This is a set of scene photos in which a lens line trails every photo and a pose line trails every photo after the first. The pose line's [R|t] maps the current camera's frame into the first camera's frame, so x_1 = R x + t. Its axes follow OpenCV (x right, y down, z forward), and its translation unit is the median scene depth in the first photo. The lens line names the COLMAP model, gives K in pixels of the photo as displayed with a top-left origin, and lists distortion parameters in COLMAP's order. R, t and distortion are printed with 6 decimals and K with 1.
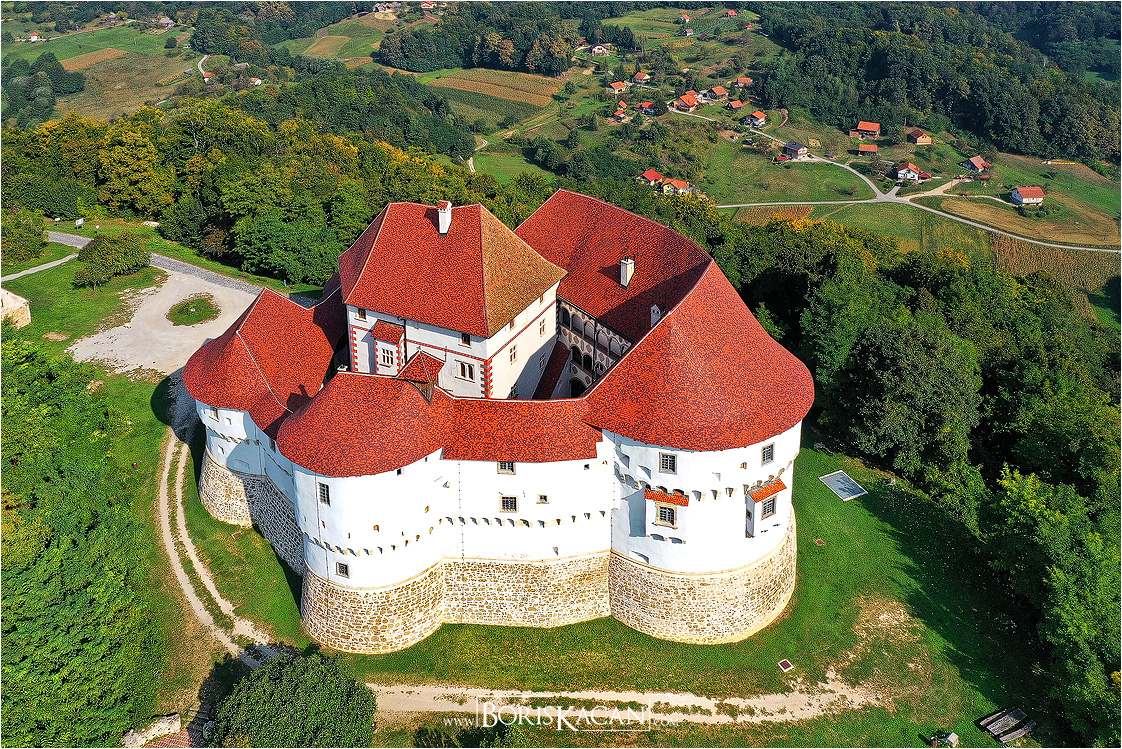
lens RADIAL K [[995.3, 0, 570.2], [0, 995.3, 373.0], [0, 0, 1]] dist [0.010556, -0.017147]
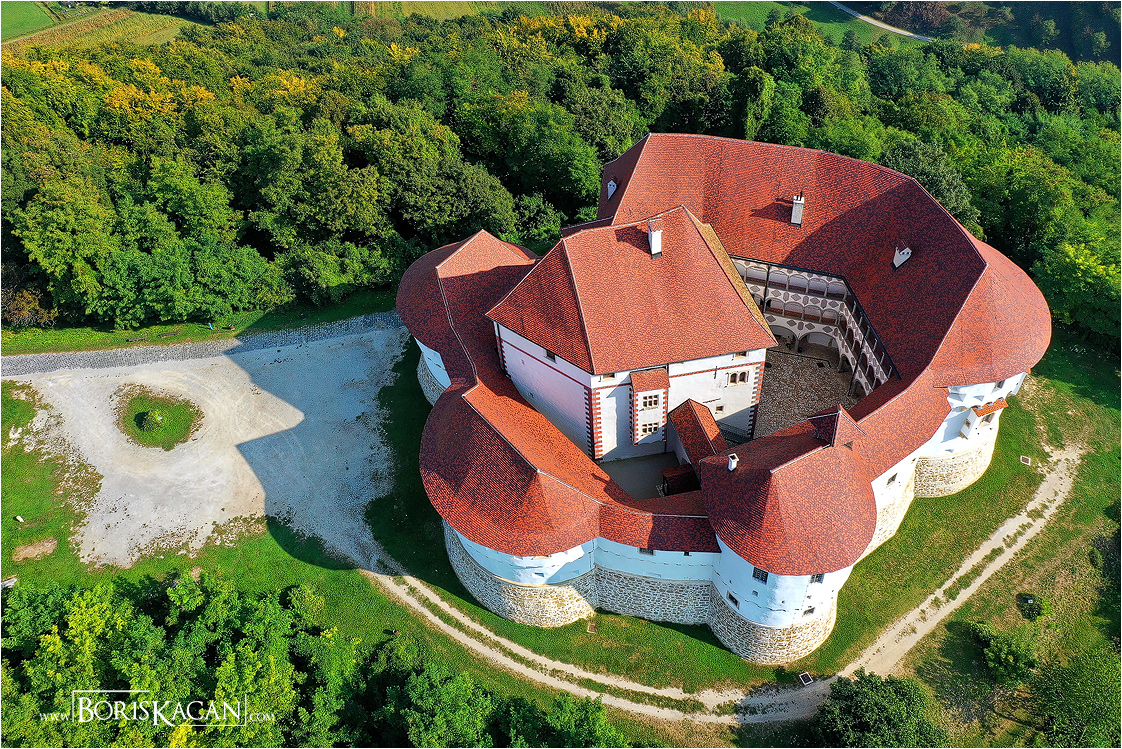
lens RADIAL K [[975.8, 0, 562.1], [0, 975.8, 378.4], [0, 0, 1]] dist [-0.002938, -0.004607]
pose [[0.739399, -0.475591, 0.476552, -0.620767], [0.279883, 0.860888, 0.424897, -0.403028], [-0.612335, -0.180790, 0.769649, 0.312979]]
